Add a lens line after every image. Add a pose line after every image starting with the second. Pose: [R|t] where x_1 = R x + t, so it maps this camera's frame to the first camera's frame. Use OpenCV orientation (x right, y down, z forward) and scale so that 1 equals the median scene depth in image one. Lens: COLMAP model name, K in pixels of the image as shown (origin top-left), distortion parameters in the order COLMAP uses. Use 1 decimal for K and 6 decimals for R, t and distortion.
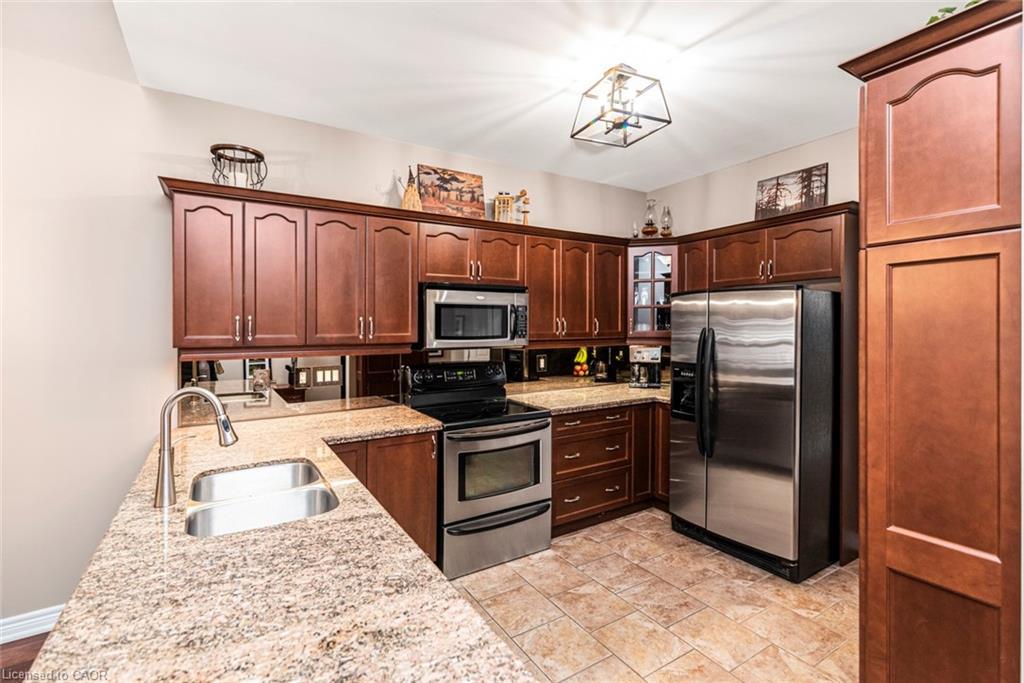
lens RADIAL K [[467.5, 0, 510.2], [0, 467.5, 332.1], [0, 0, 1]] dist [0.011070, -0.000453]
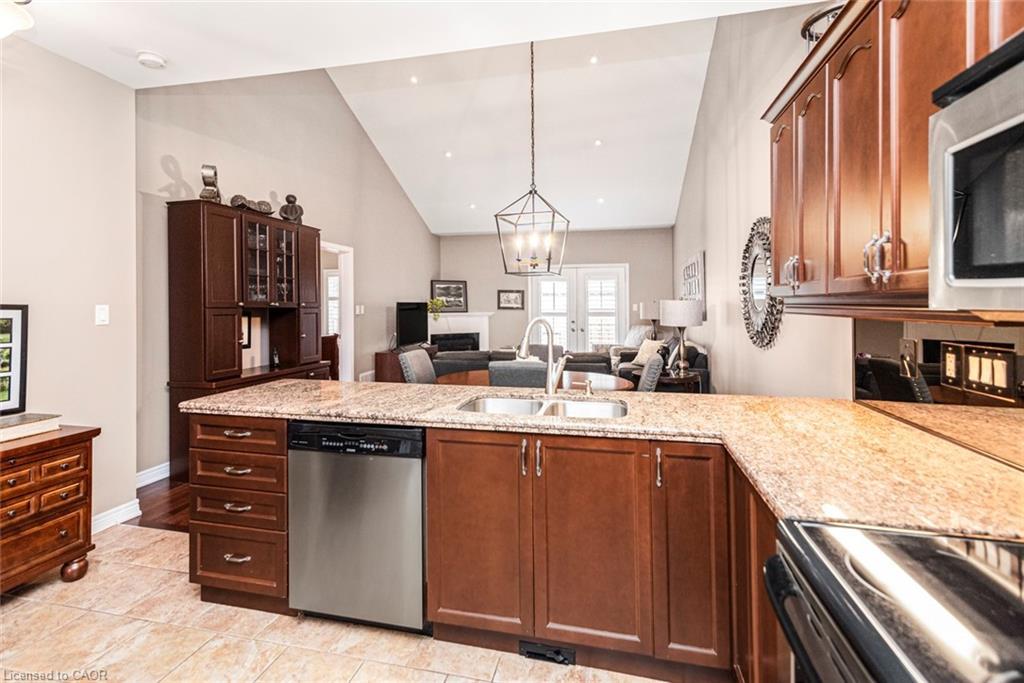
lens RADIAL K [[473.1, 0, 509.2], [0, 473.1, 302.0], [0, 0, 1]] dist [0.003381, 0.000116]
pose [[-0.706516, 0.003402, -0.707688, 0.224465], [-0.002462, 0.999971, 0.007265, 0.027098], [0.707692, 0.006875, -0.706487, 0.974441]]
